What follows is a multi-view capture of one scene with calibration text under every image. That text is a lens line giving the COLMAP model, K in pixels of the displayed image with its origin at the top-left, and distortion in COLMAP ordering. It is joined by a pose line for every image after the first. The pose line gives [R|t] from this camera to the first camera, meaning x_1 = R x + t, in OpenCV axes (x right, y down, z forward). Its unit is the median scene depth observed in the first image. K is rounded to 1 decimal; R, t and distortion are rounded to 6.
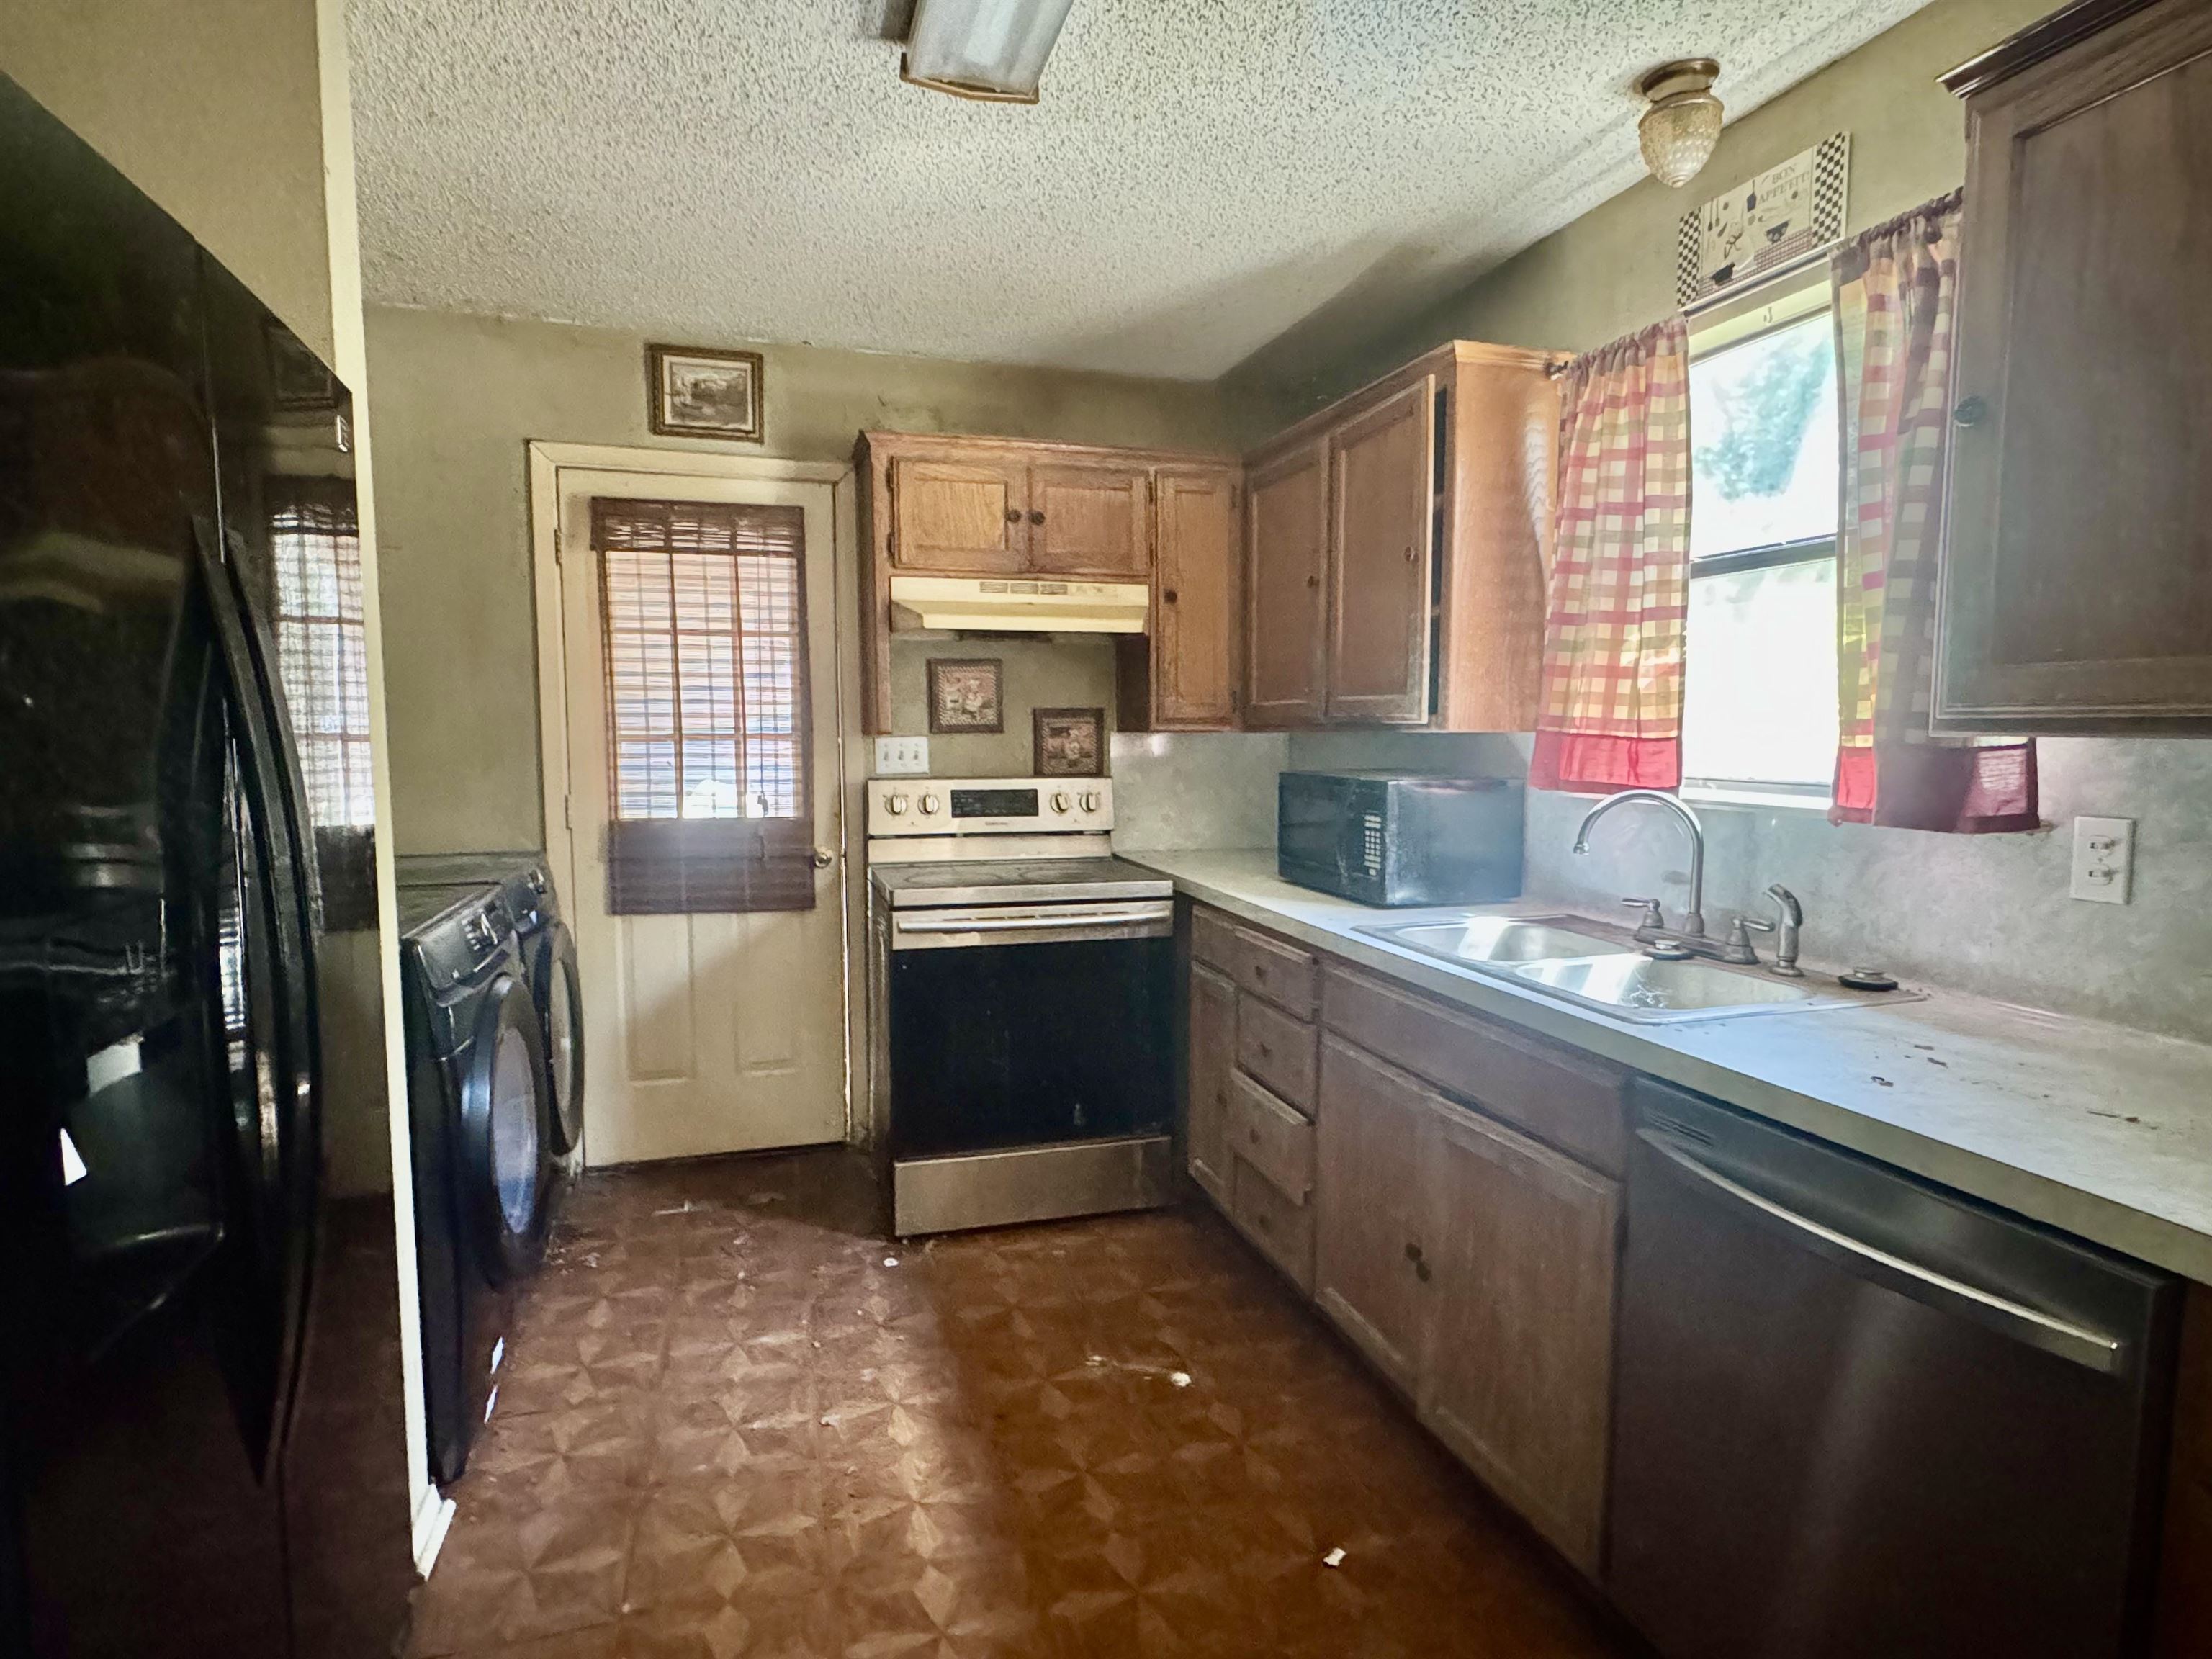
lens RADIAL K [[1150.6, 0, 1097.4], [0, 1150.6, 834.5], [0, 0, 1]] dist [-0.003443, 0.000324]
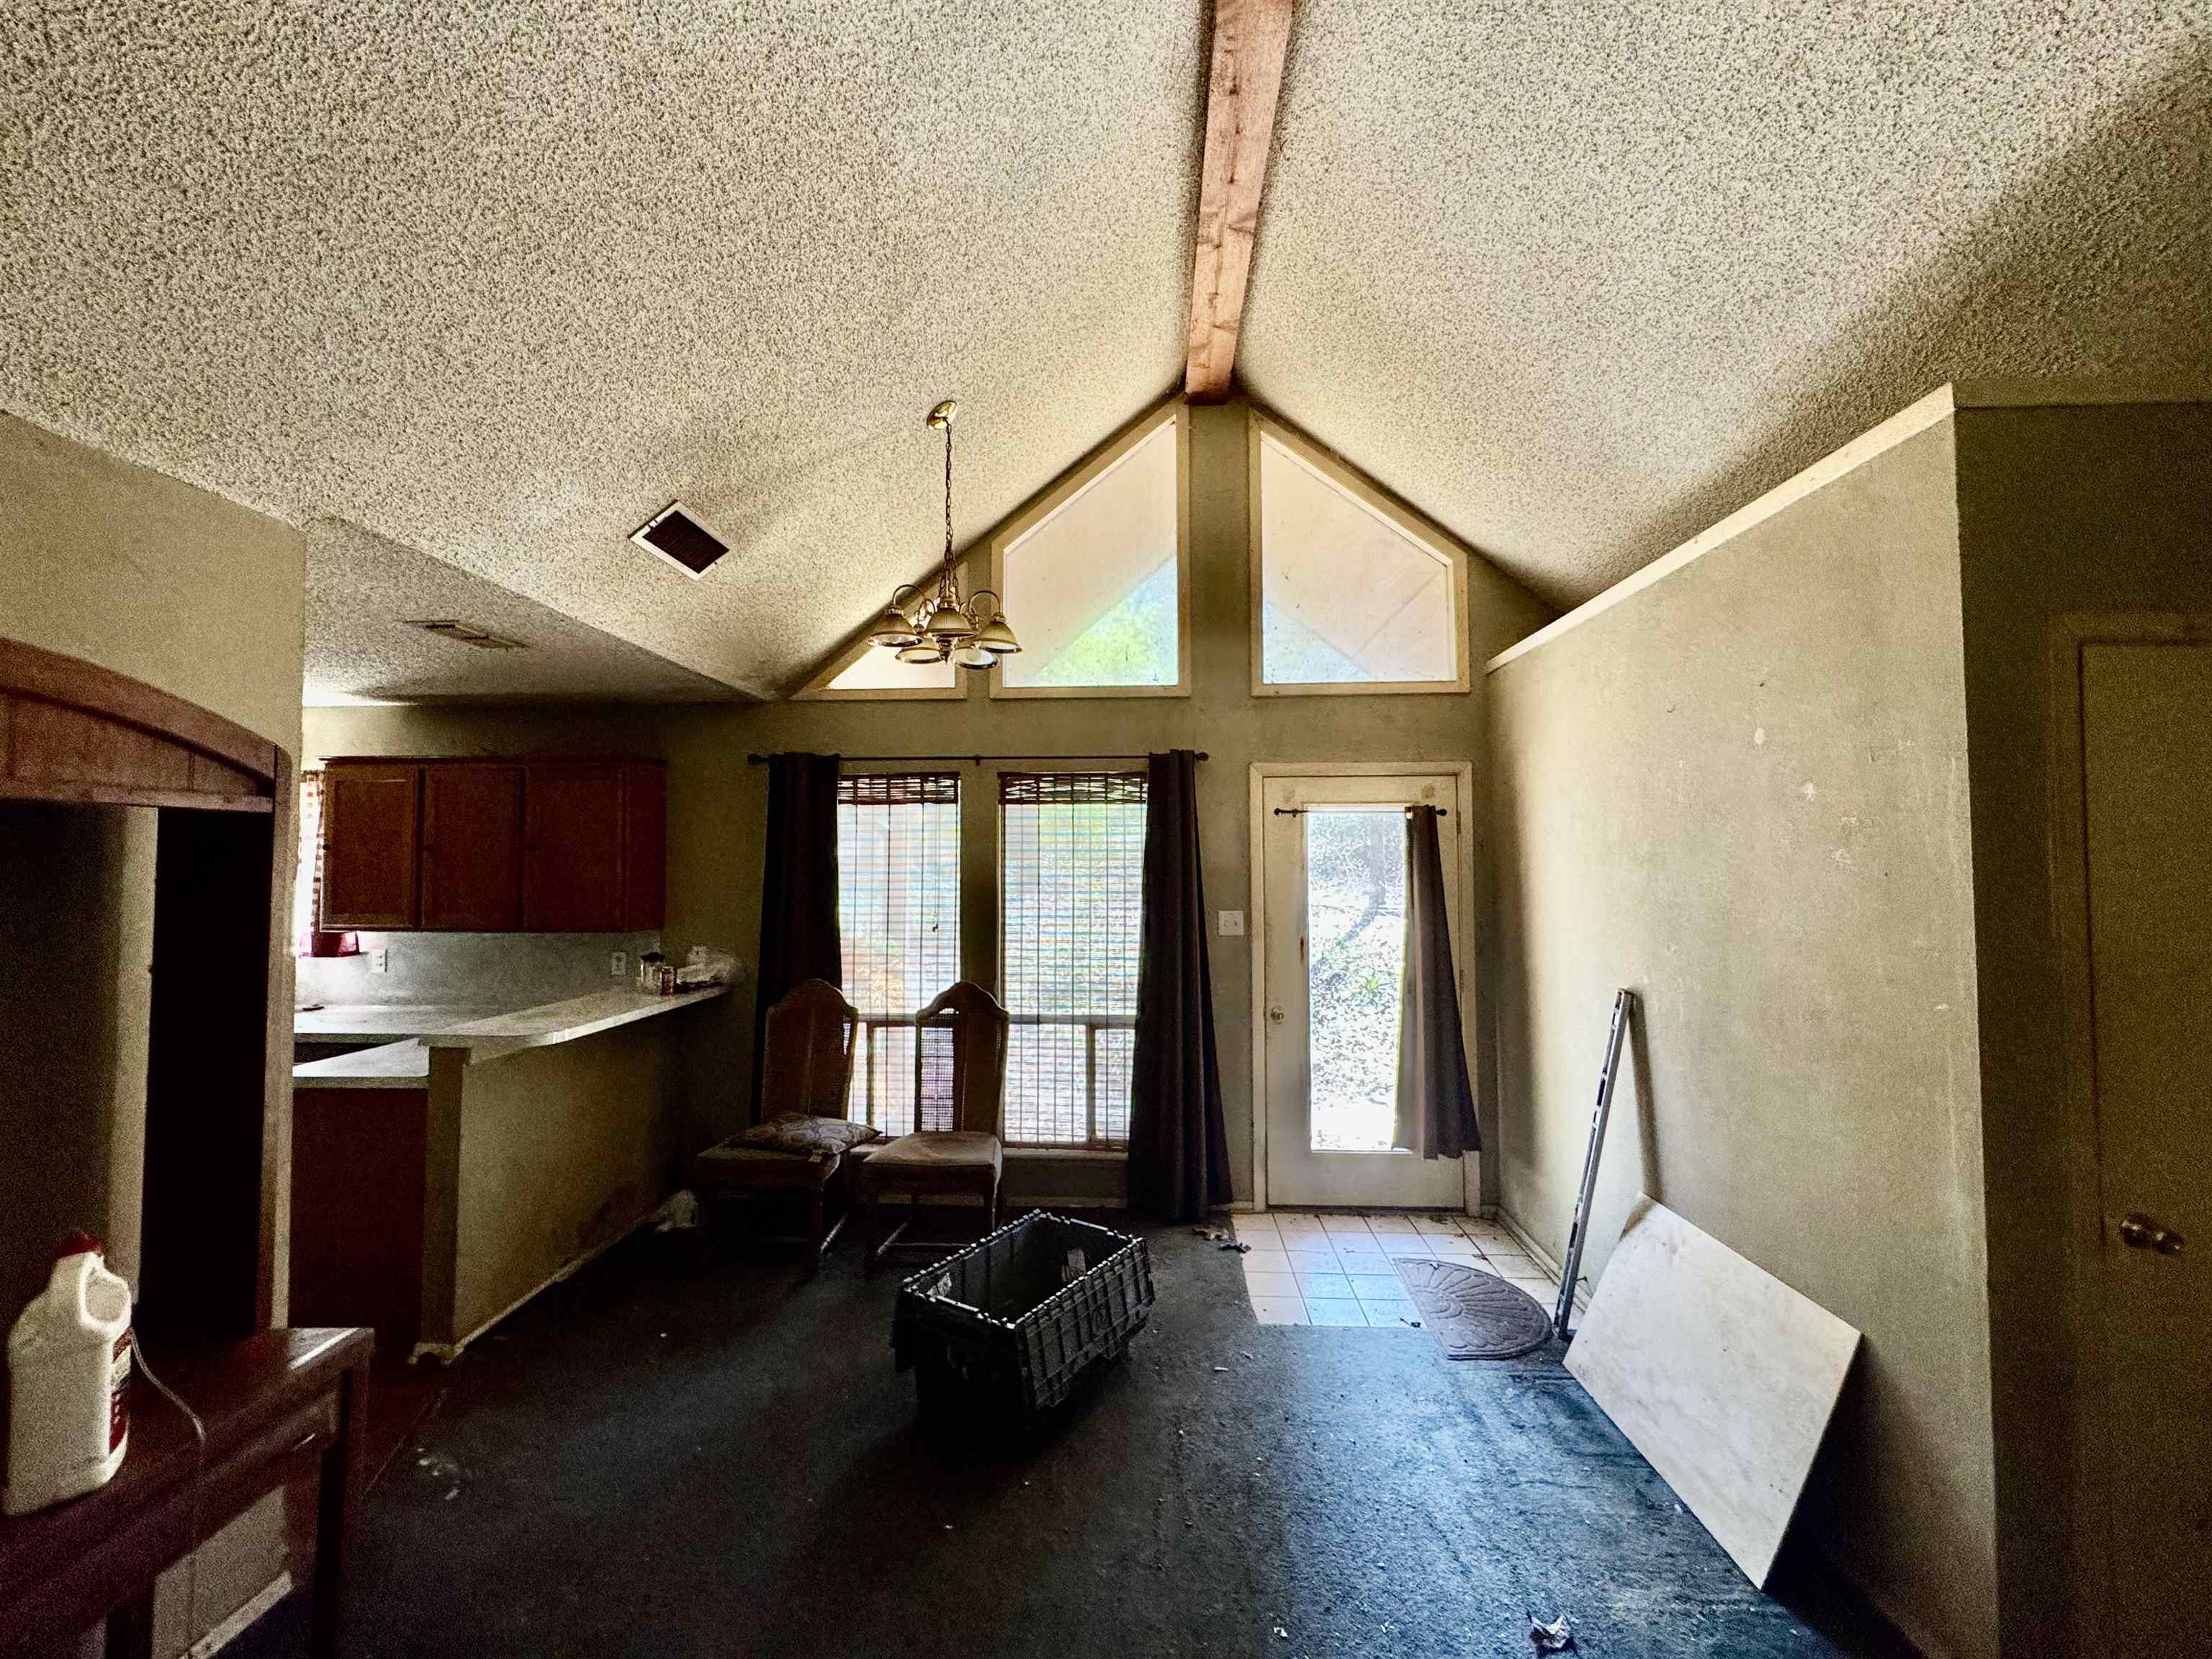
lens RADIAL K [[884.8, 0, 1104.8], [0, 884.8, 828.9], [0, 0, 1]] dist [-0.005902, 0.000533]
pose [[0.343470, 0.035497, 0.938493, -0.499556], [0.090540, 0.993380, -0.070708, 0.005466], [-0.934789, 0.109257, 0.337982, -1.099617]]
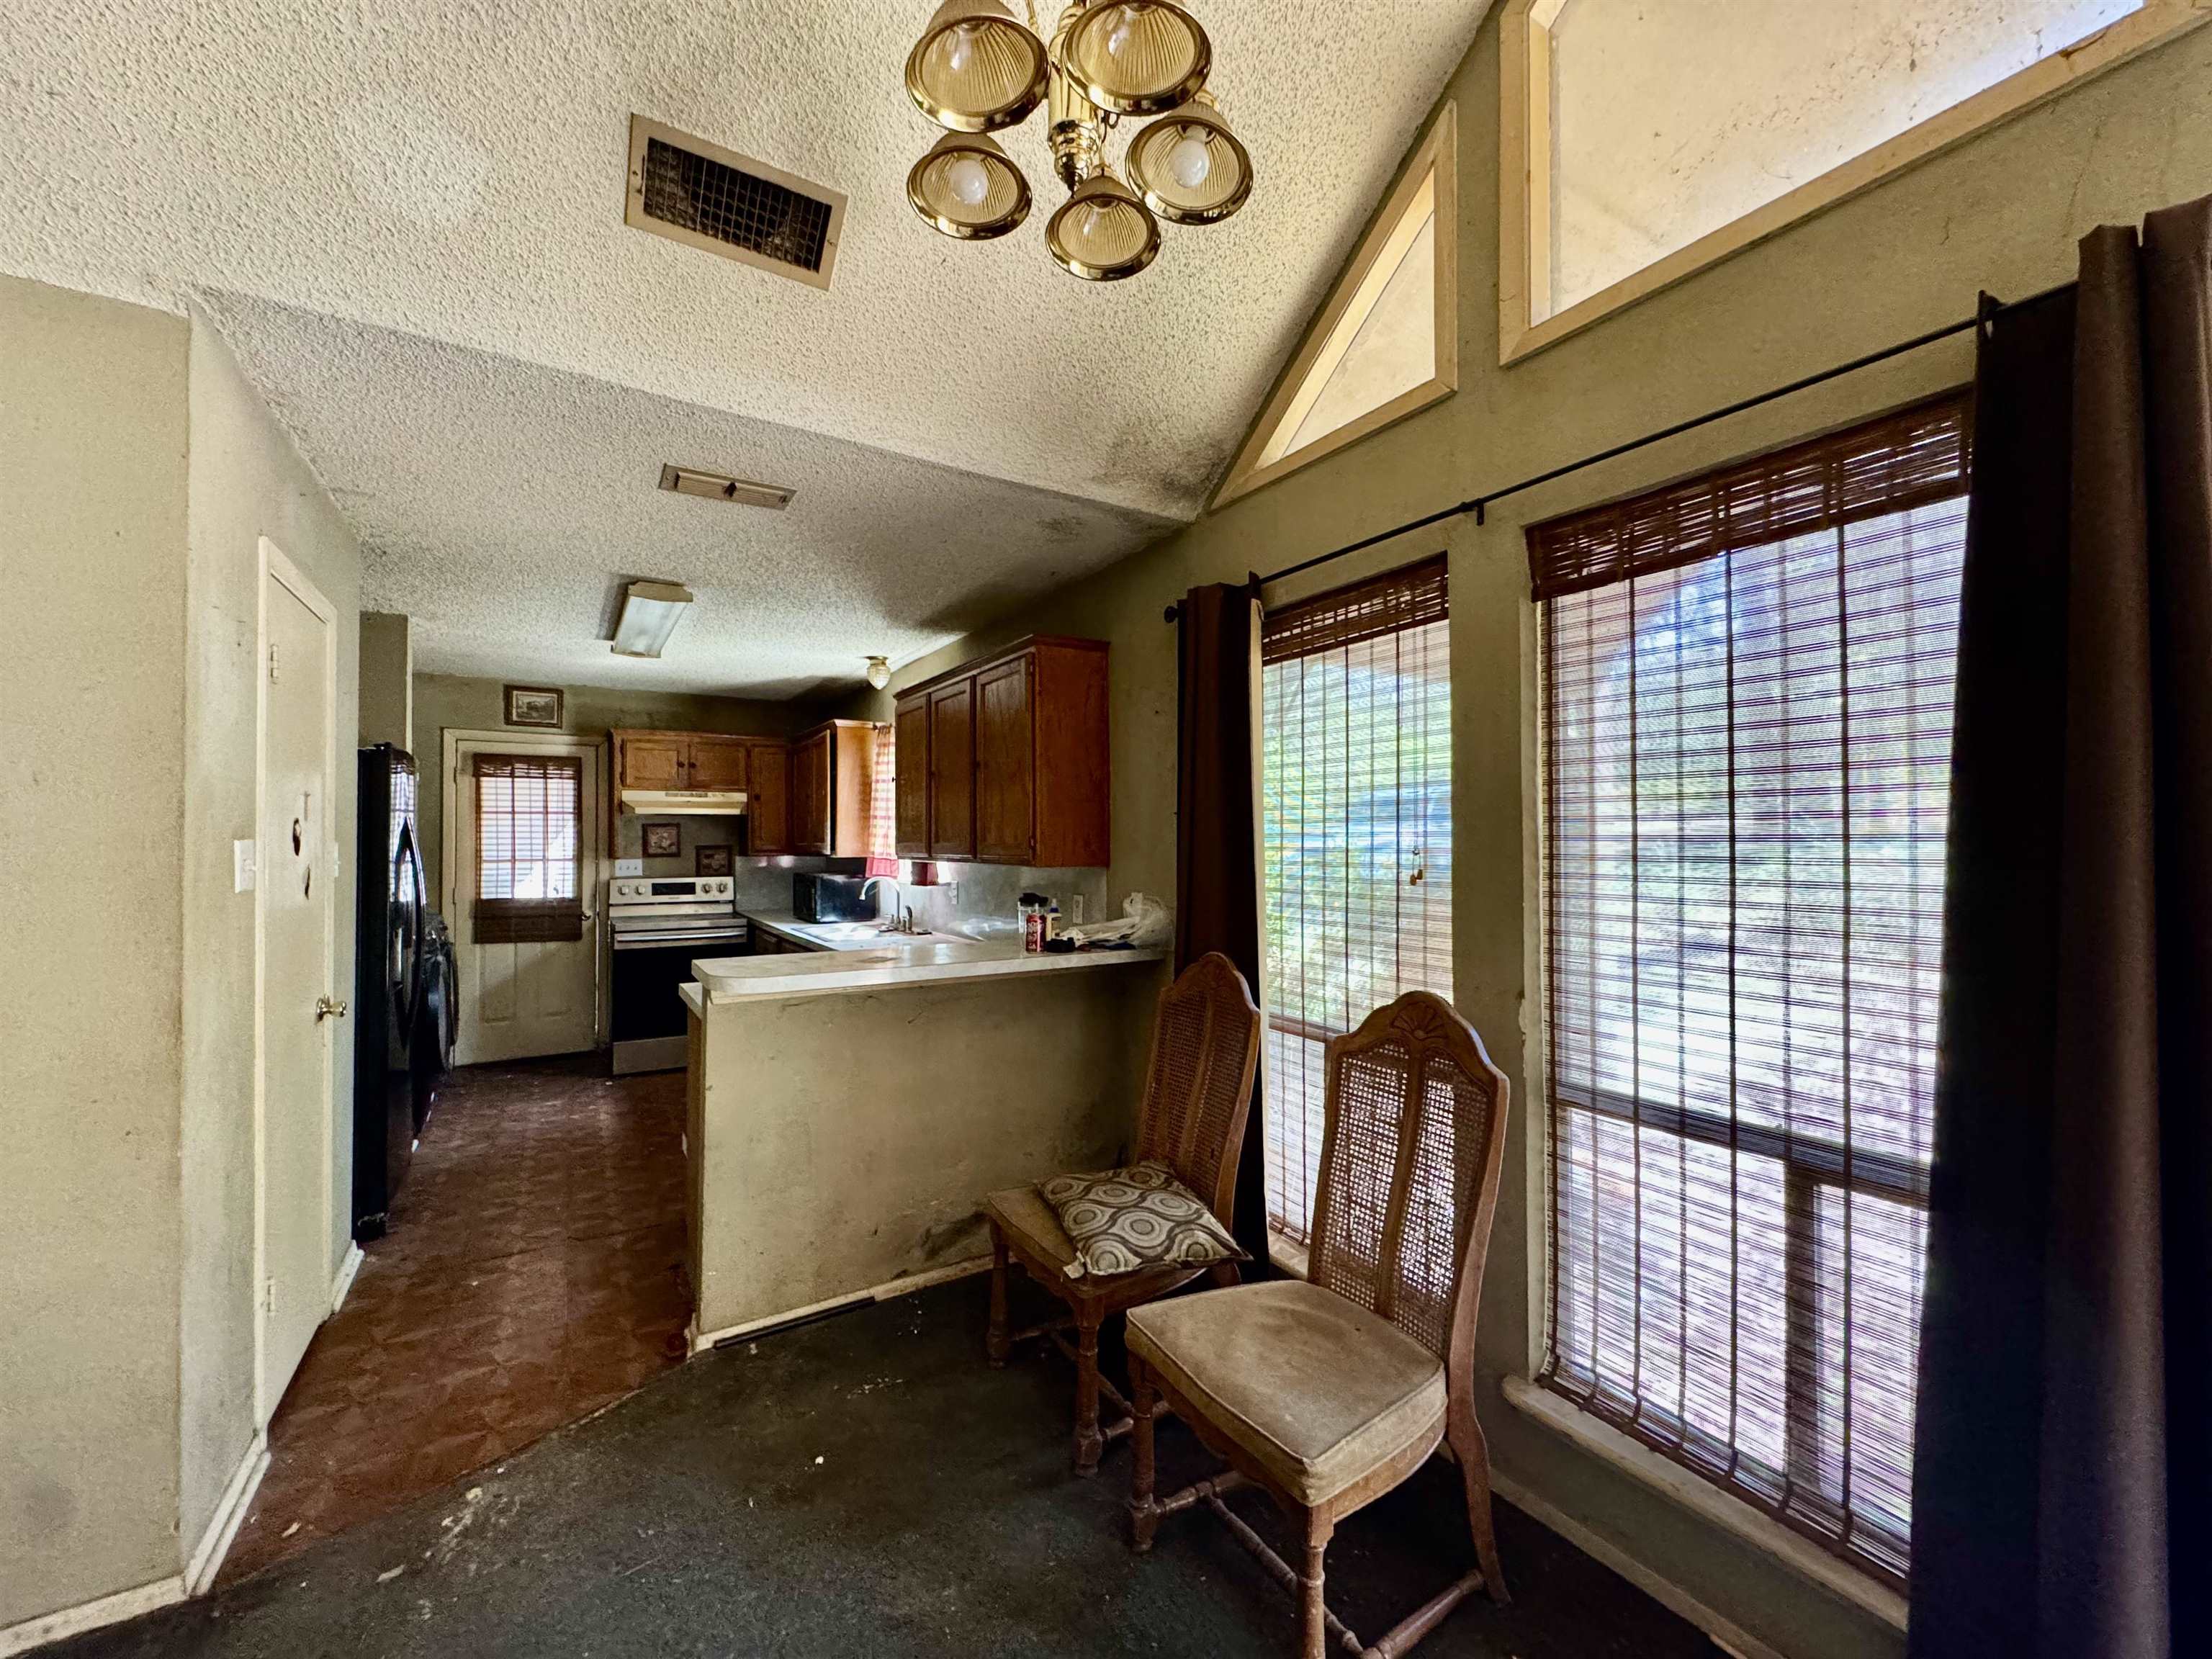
lens RADIAL K [[884.8, 0, 1106.4], [0, 884.8, 825.1], [0, 0, 1]] dist [-0.005902, 0.000533]
pose [[0.964779, 0.000189, 0.263061, 0.300676], [0.029094, 0.993788, -0.107416, 0.065241], [-0.261448, 0.111286, 0.958781, -0.970548]]
